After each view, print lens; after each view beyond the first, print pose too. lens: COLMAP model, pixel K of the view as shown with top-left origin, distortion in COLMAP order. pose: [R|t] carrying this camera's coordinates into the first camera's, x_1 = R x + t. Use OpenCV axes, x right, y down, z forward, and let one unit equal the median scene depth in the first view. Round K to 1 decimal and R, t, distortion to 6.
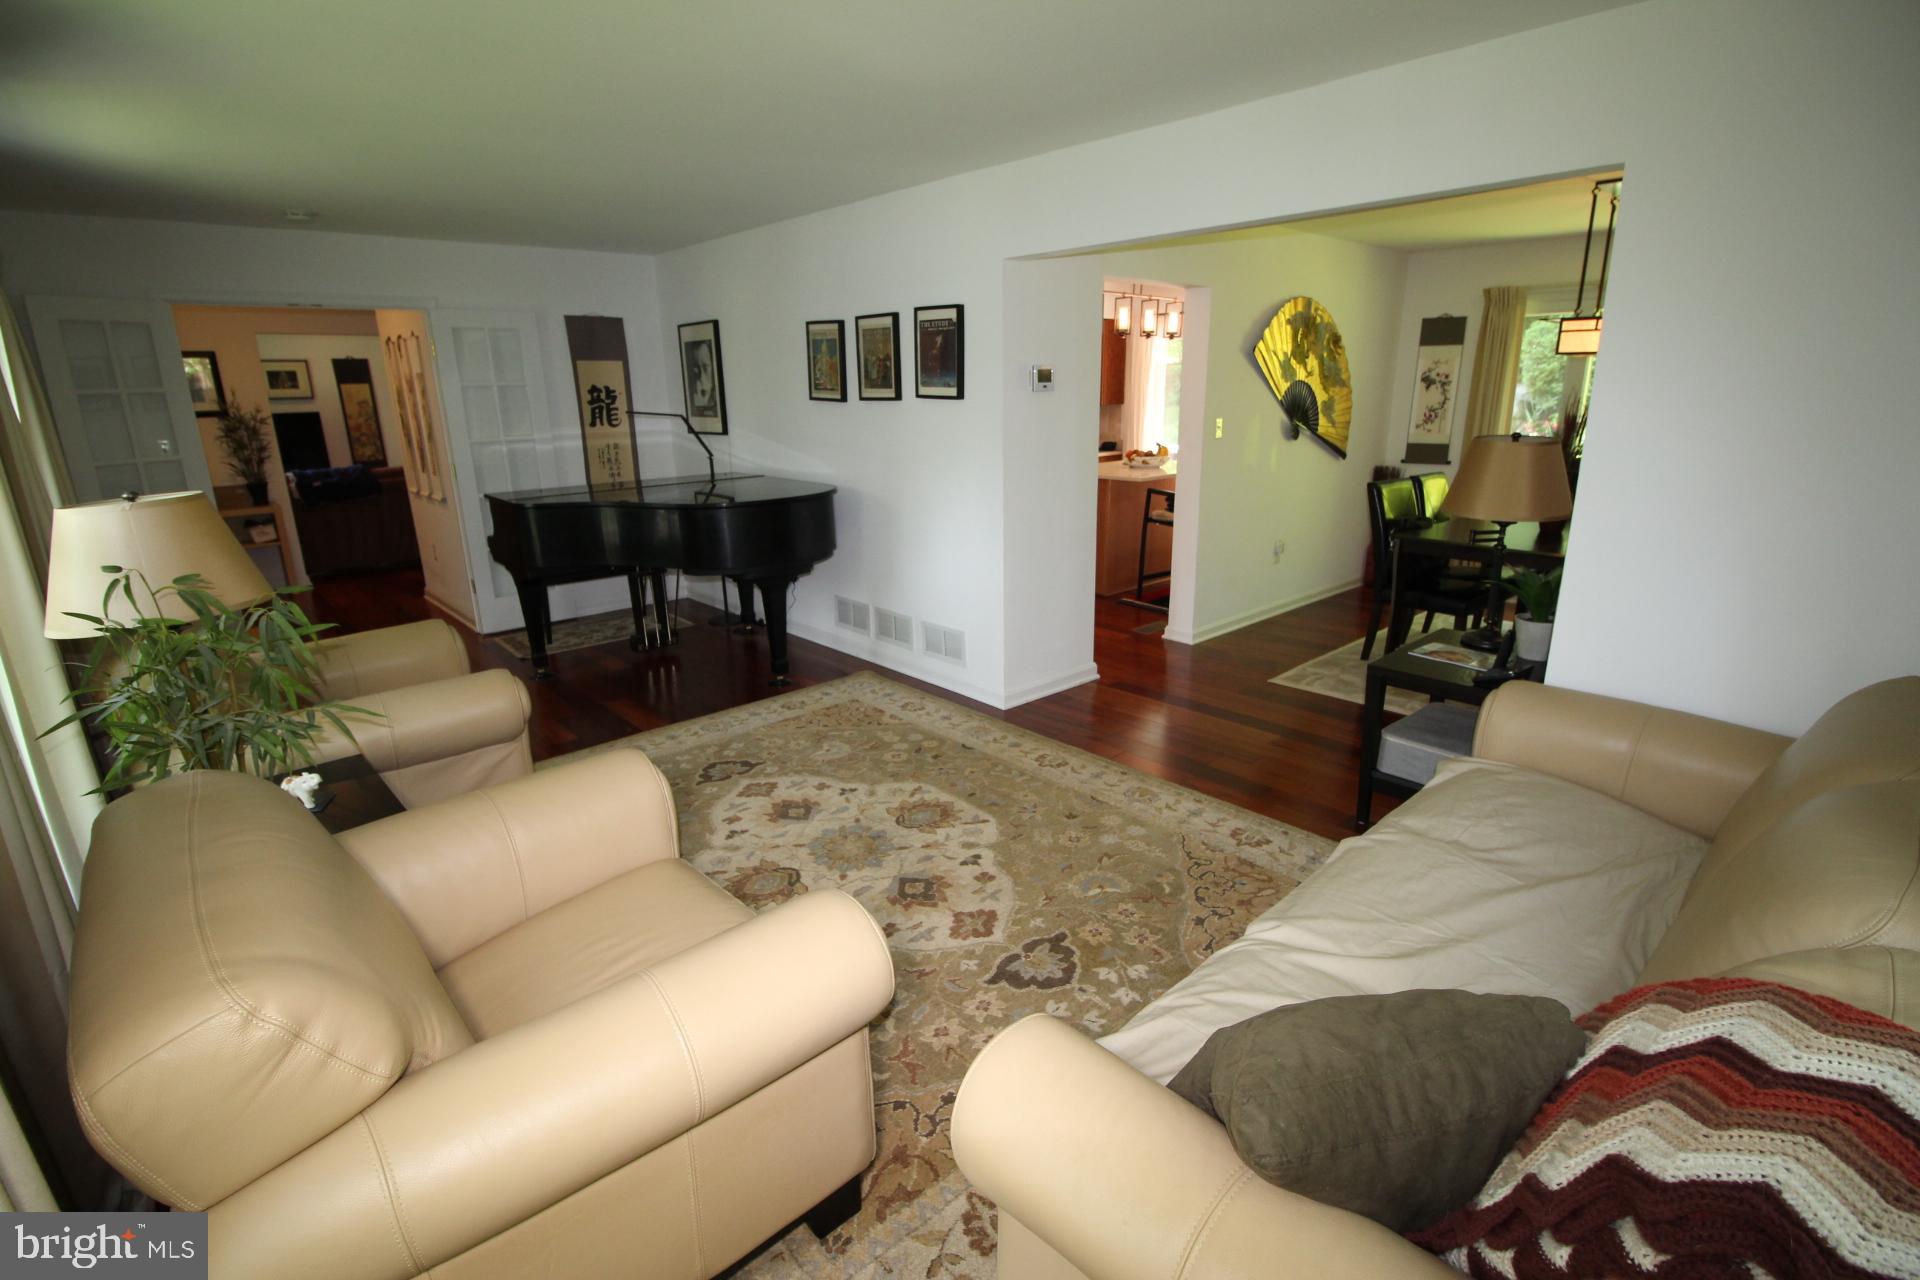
lens RADIAL K [[889.4, 0, 953.6], [0, 889.4, 645.8], [0, 0, 1]] dist [-0.015210, -0.005681]
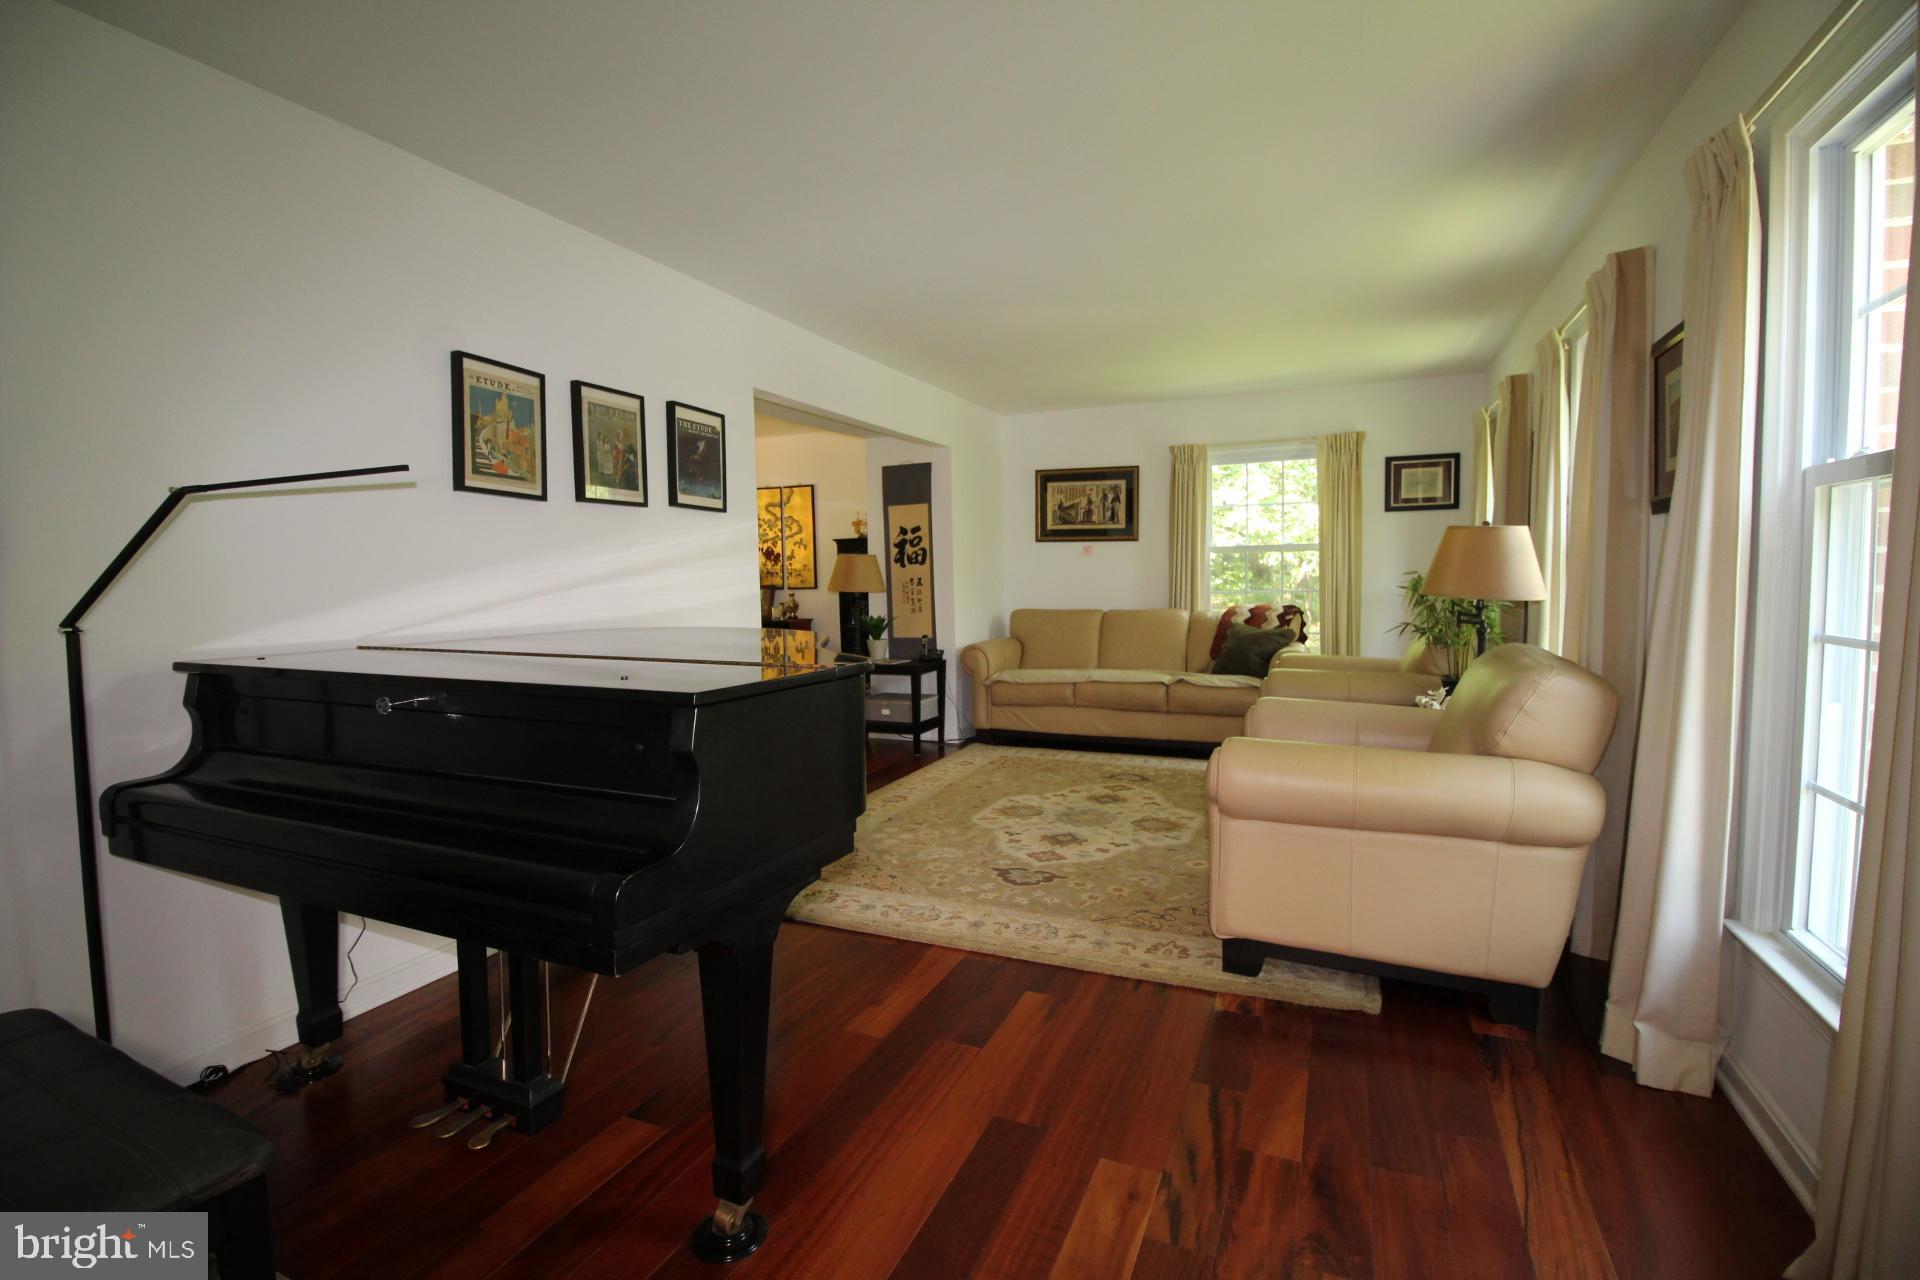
lens RADIAL K [[889.4, 0, 971.7], [0, 889.4, 646.3], [0, 0, 1]] dist [-0.015210, -0.005681]
pose [[-0.423770, -0.052337, 0.904257, -0.722622], [0.278028, 0.942619, 0.184852, -0.187685], [-0.862044, 0.329743, -0.384903, 0.902259]]
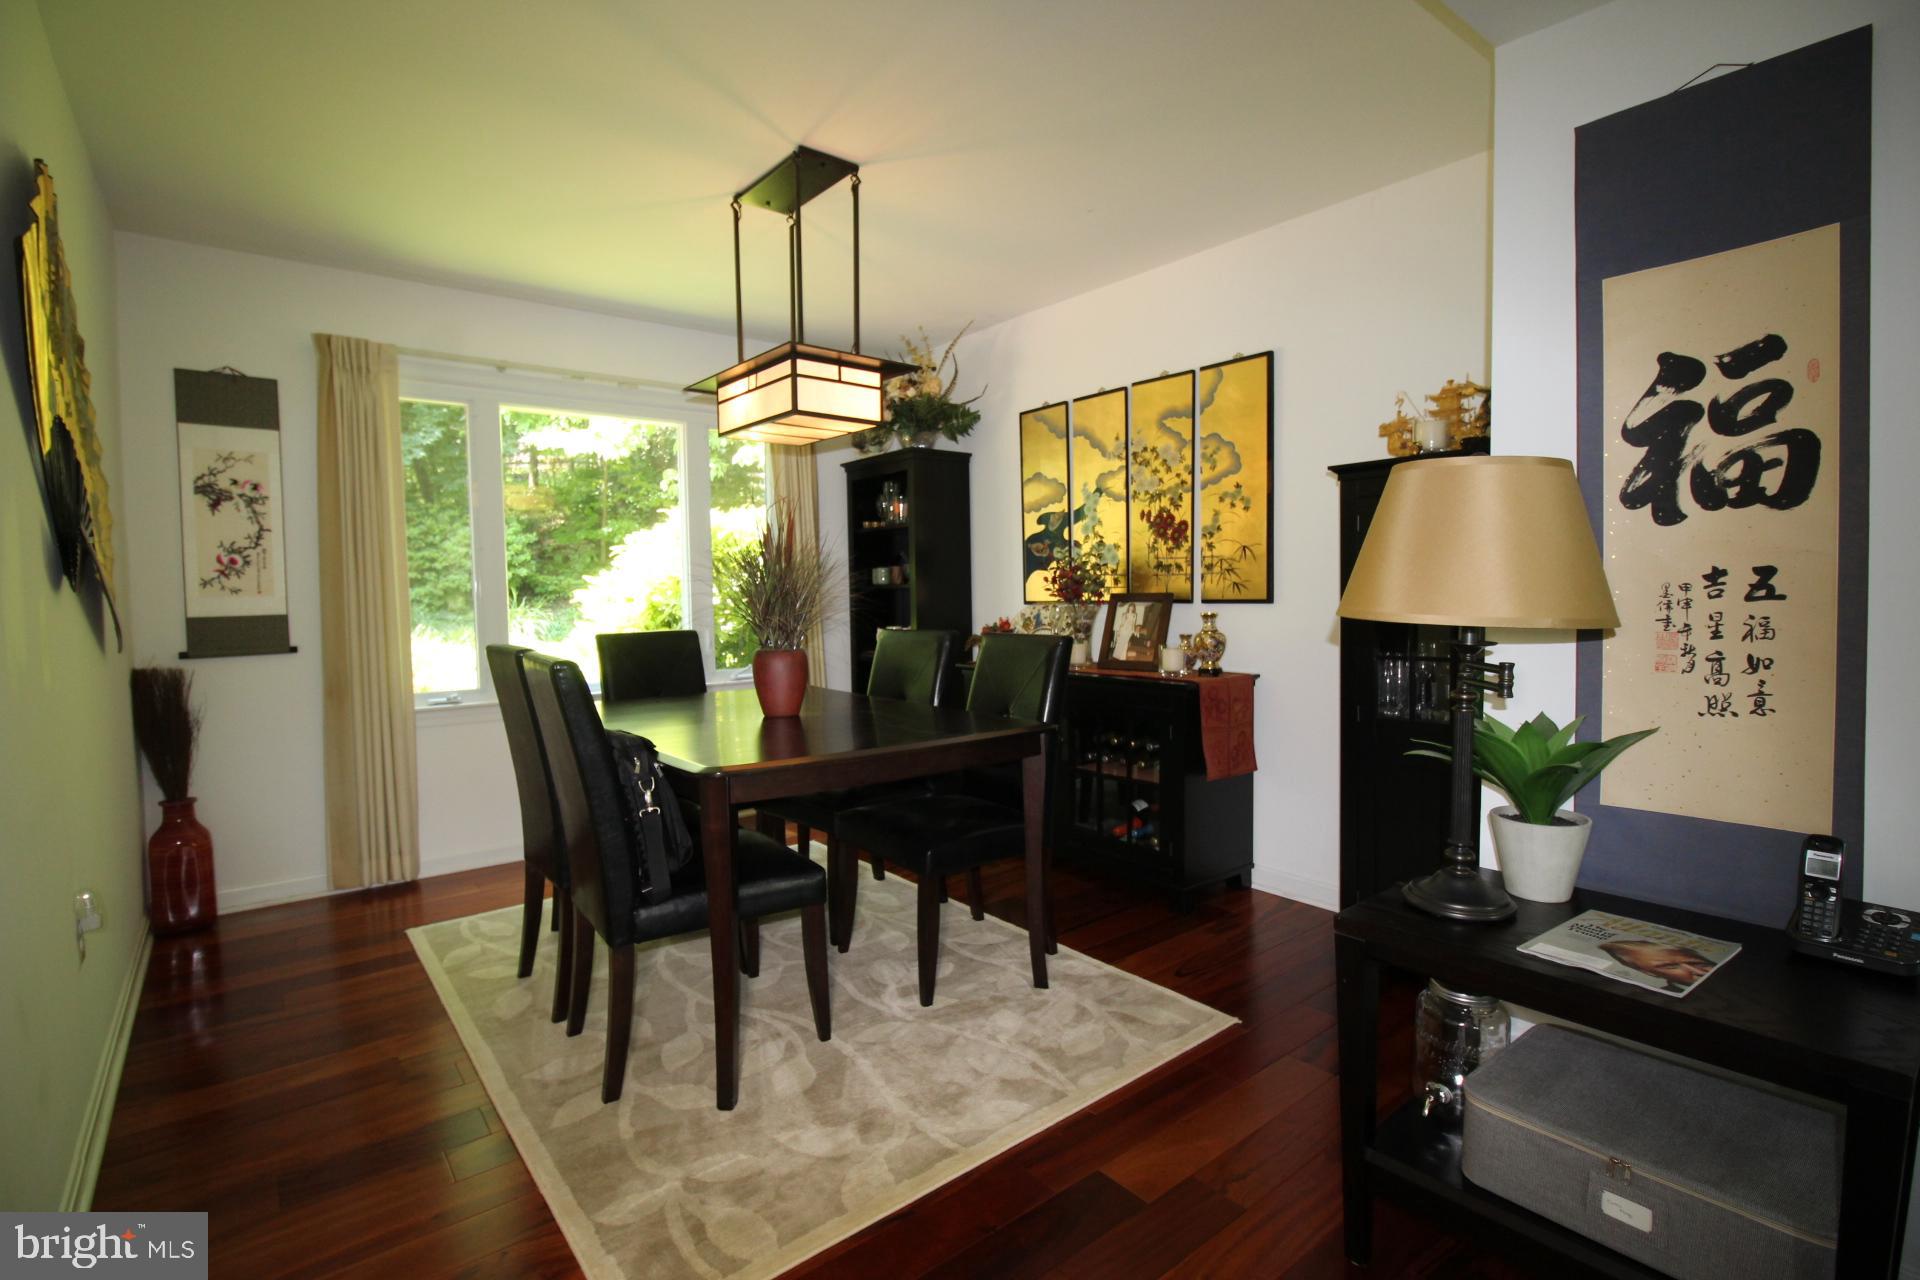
lens RADIAL K [[889.4, 0, 957.0], [0, 889.4, 636.8], [0, 0, 1]] dist [-0.015210, -0.005681]
pose [[0.052799, -0.039551, 0.997822, 0.078847], [0.292528, 0.955994, 0.022414, -0.132952], [-0.954798, 0.290708, 0.062045, 0.706178]]
